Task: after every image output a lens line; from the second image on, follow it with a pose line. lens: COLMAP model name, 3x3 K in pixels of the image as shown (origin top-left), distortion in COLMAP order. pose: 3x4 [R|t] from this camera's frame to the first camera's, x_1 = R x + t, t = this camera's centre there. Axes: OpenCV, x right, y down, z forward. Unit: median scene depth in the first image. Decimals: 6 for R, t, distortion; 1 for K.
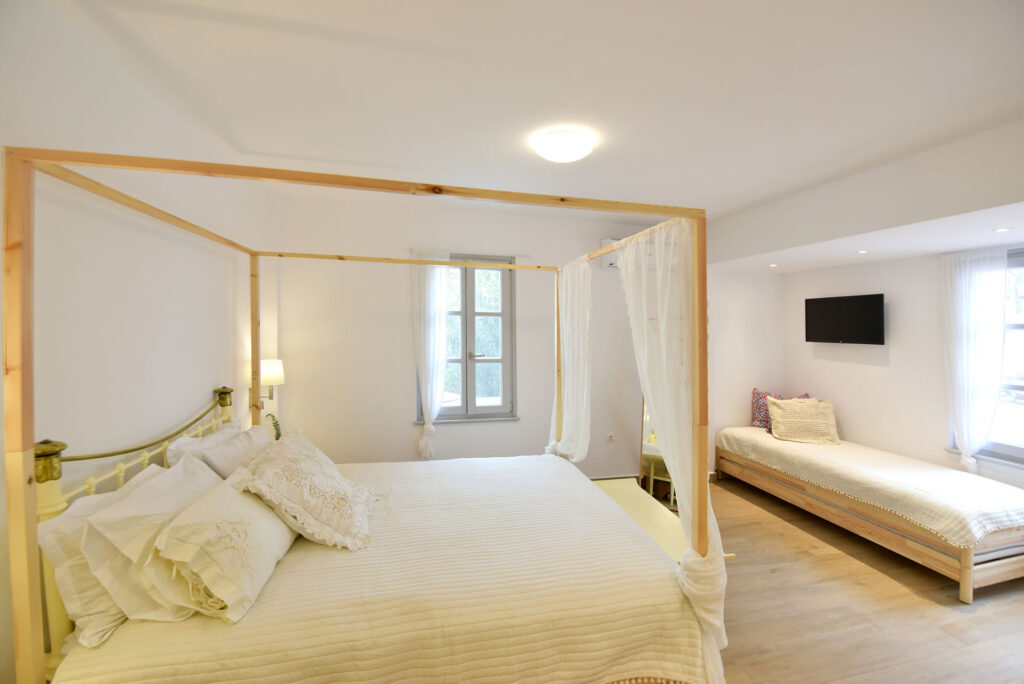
lens RADIAL K [[409.2, 0, 552.0], [0, 409.2, 321.2], [0, 0, 1]] dist [-0.013895, -0.000305]
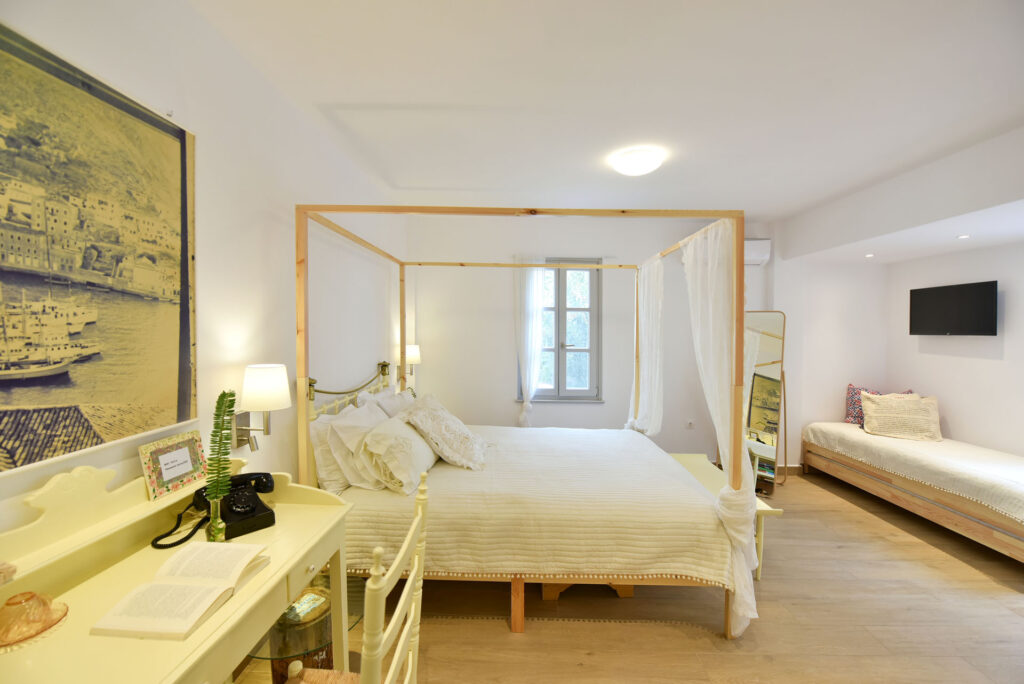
lens RADIAL K [[414.5, 0, 514.9], [0, 414.5, 328.2], [0, 0, 1]] dist [-0.019481, -0.000593]
pose [[0.947738, 0.009891, -0.318898, 0.067666], [-0.008658, 0.999949, 0.005282, 0.044478], [0.318934, -0.002244, 0.947774, -0.219813]]
